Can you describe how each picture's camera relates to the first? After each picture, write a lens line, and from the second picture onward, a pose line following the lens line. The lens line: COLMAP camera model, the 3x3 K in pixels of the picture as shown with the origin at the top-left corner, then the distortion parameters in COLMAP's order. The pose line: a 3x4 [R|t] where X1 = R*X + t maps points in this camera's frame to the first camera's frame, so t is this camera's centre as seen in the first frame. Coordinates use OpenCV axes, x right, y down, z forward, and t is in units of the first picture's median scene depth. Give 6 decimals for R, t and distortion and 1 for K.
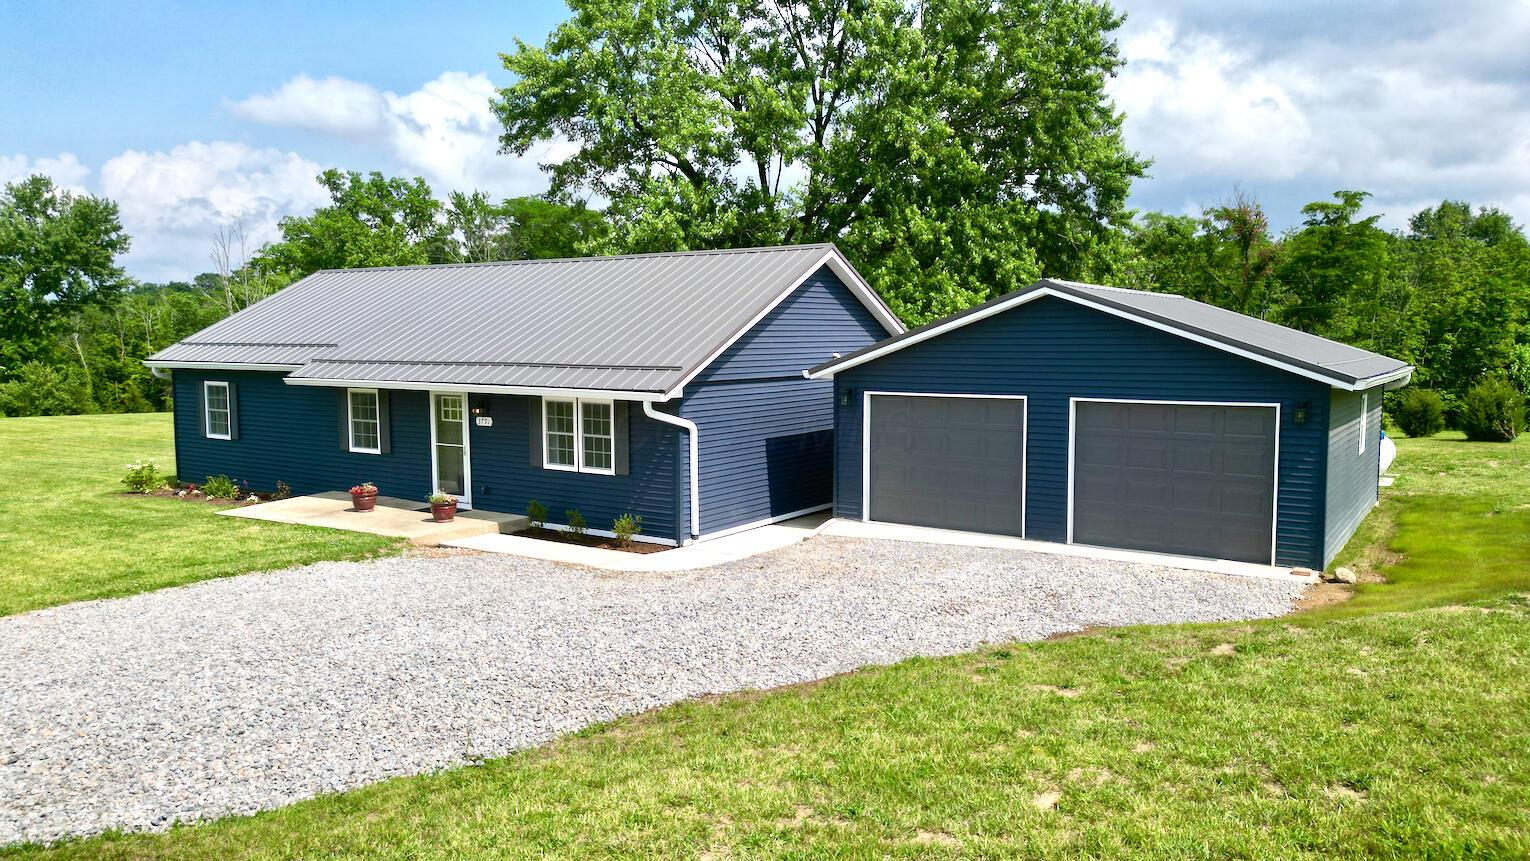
lens RADIAL K [[1074.4, 0, 765.0], [0, 1074.4, 430.5], [0, 0, 1]] dist [0.072789, -0.081012]
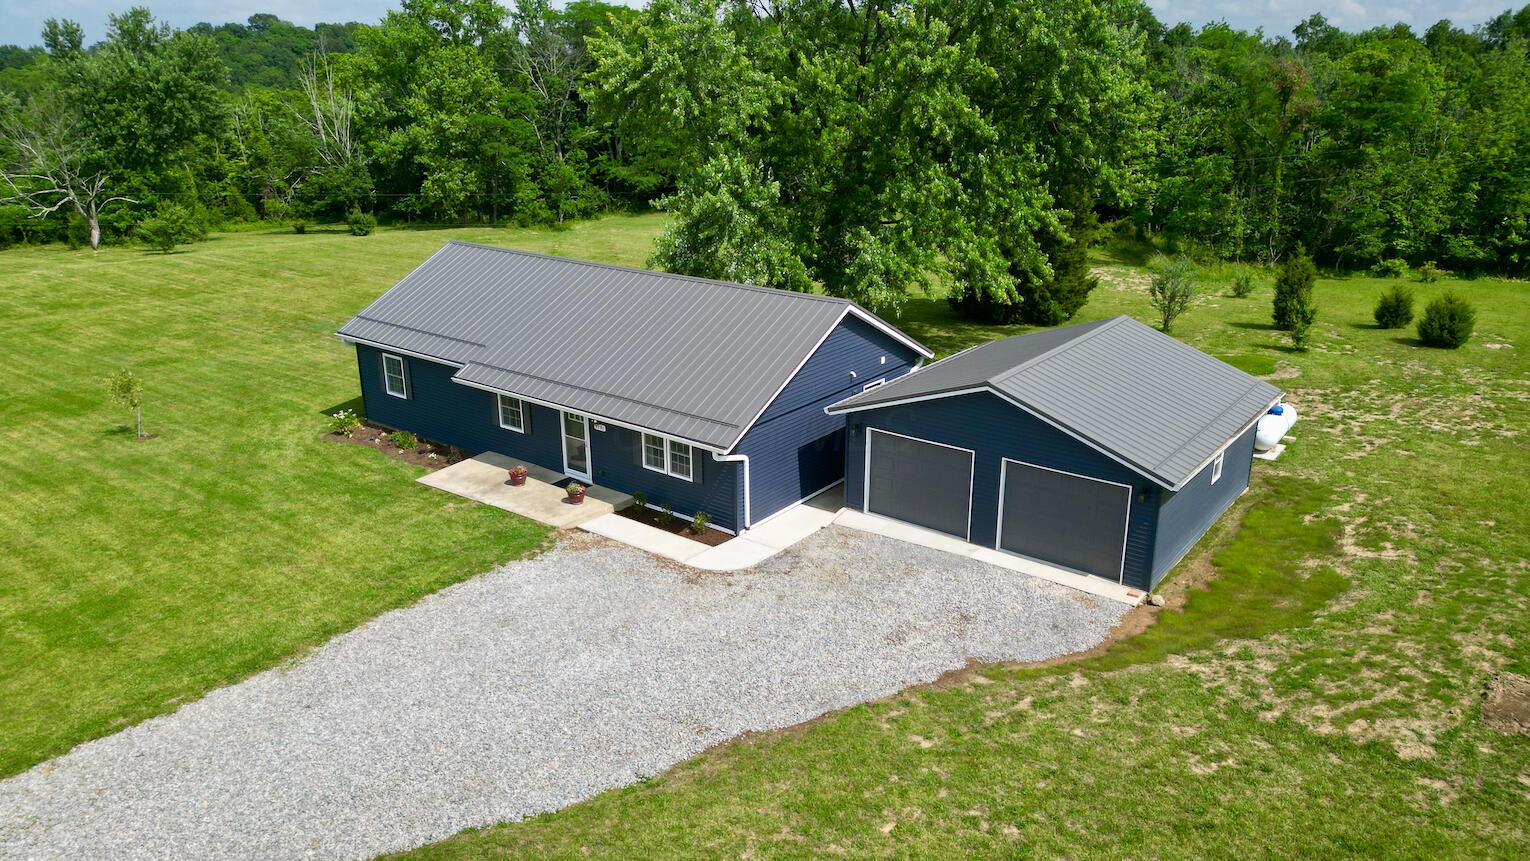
lens RADIAL K [[1074.4, 0, 765.0], [0, 1074.4, 430.5], [0, 0, 1]] dist [0.072789, -0.081012]
pose [[0.998365, 0.019707, -0.053656, 0.033177], [-0.006549, 0.971942, 0.235128, -0.353393], [0.056784, -0.234393, 0.970482, -0.372050]]
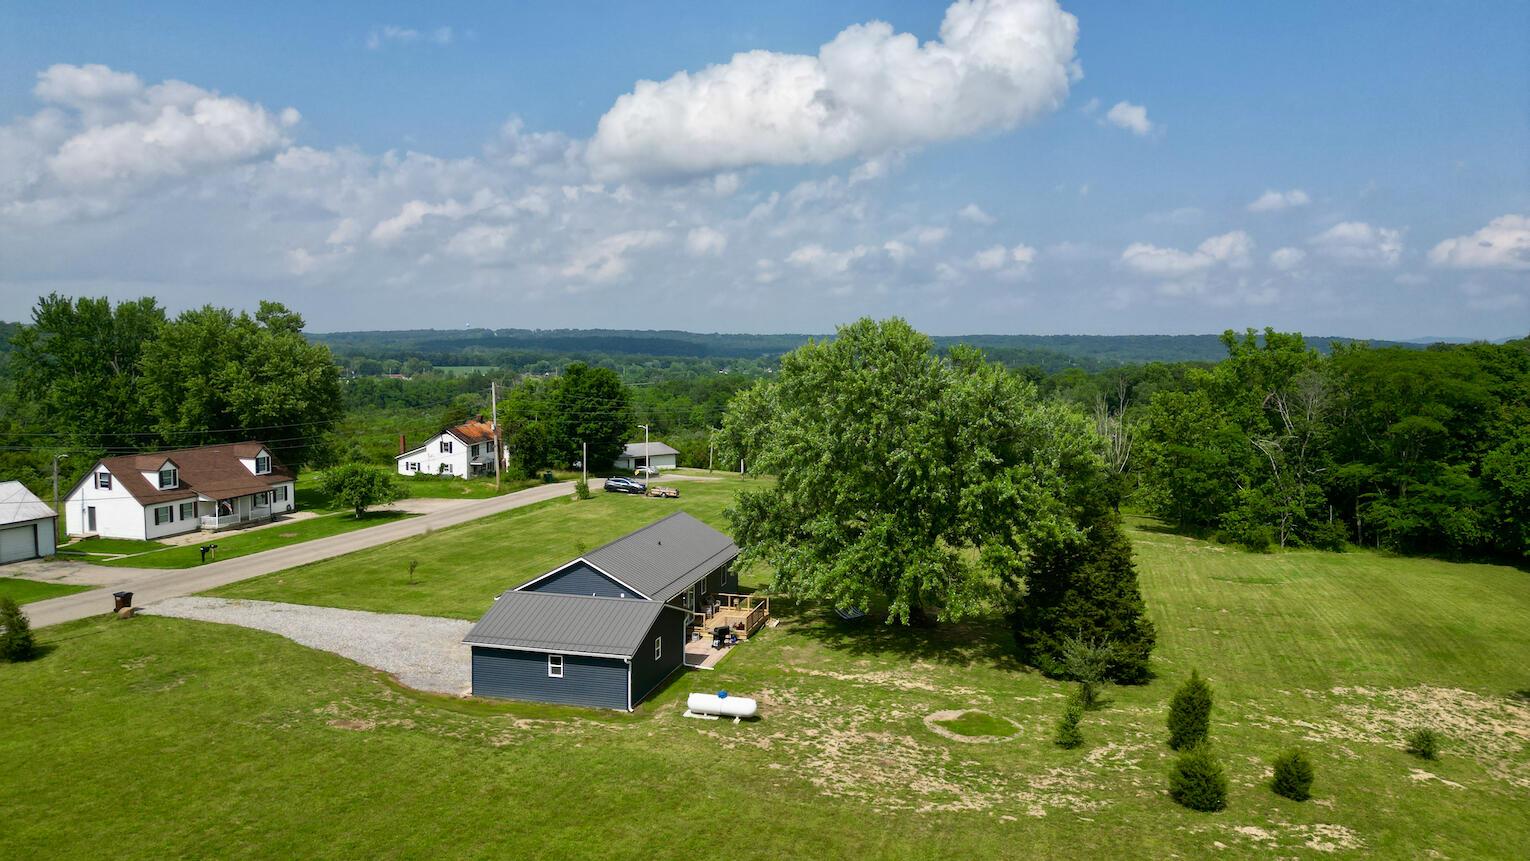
lens RADIAL K [[1074.4, 0, 765.0], [0, 1074.4, 430.5], [0, 0, 1]] dist [0.072789, -0.081012]
pose [[0.335706, 0.082770, -0.938323, 3.049131], [-0.092294, 0.994229, 0.054681, -0.750794], [0.937434, 0.068245, 0.341408, 0.495604]]
